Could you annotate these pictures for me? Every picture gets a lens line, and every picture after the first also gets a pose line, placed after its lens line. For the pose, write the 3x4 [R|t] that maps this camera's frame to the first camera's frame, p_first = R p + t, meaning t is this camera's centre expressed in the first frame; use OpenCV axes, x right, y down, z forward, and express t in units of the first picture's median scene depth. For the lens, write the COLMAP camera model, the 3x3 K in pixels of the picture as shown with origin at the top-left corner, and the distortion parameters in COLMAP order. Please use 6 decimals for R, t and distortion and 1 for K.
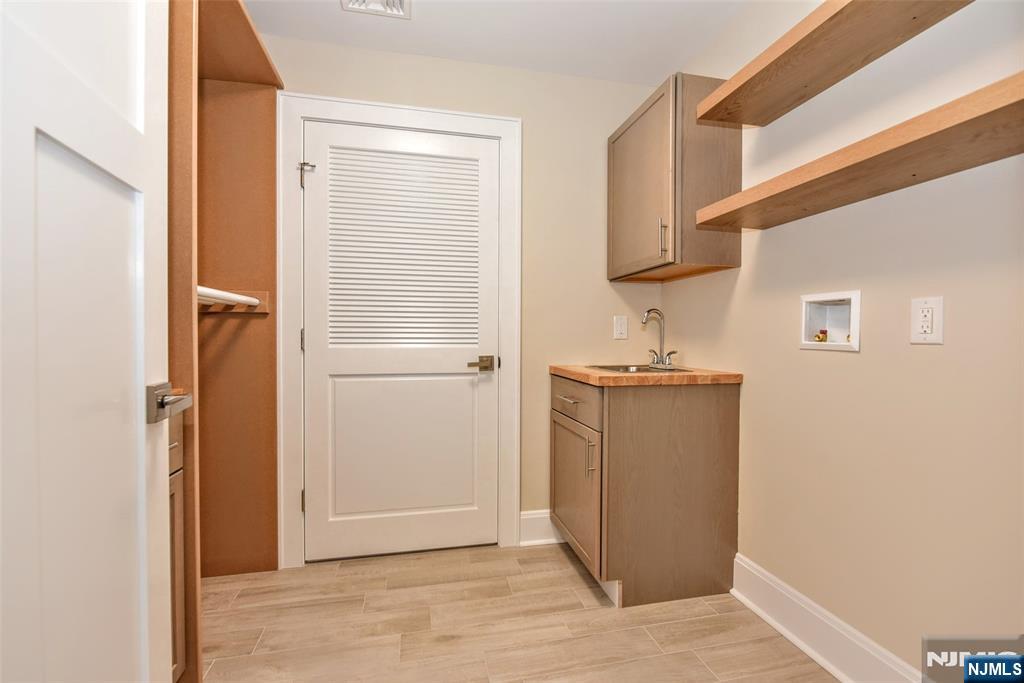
lens RADIAL K [[490.4, 0, 512.0], [0, 490.4, 341.5], [0, 0, 1]] dist [-0.002067, -0.000439]
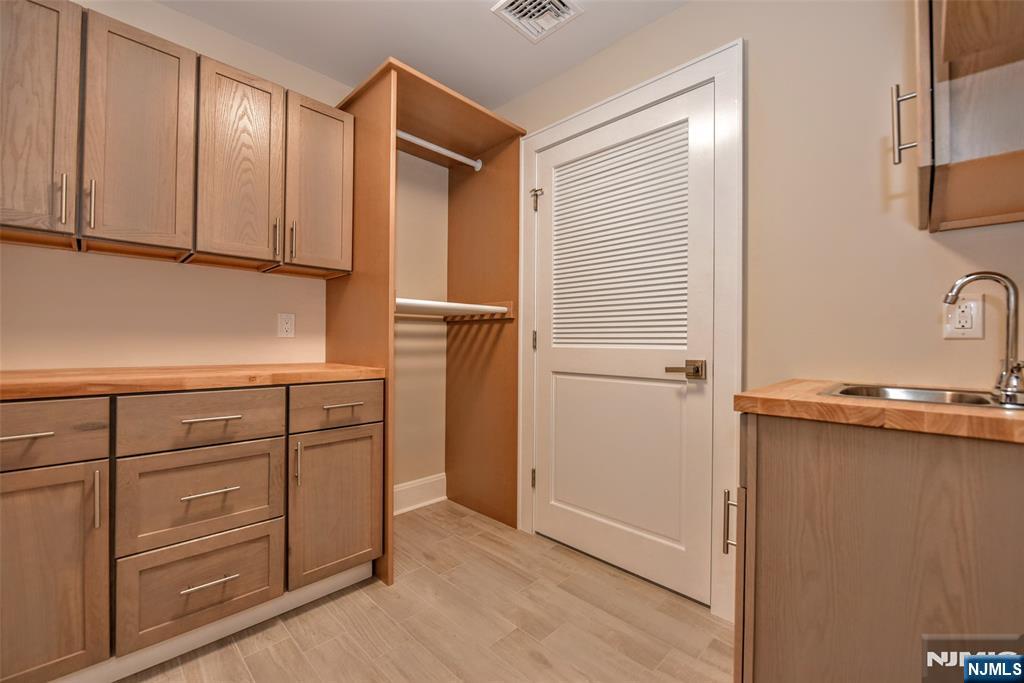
lens RADIAL K [[440.0, 0, 521.5], [0, 440.0, 341.7], [0, 0, 1]] dist [-0.012068, 0.000022]
pose [[0.502774, -0.002670, -0.864414, 0.474752], [-0.017786, 0.999752, -0.013433, 0.015952], [0.864235, 0.022128, 0.502601, 0.455772]]
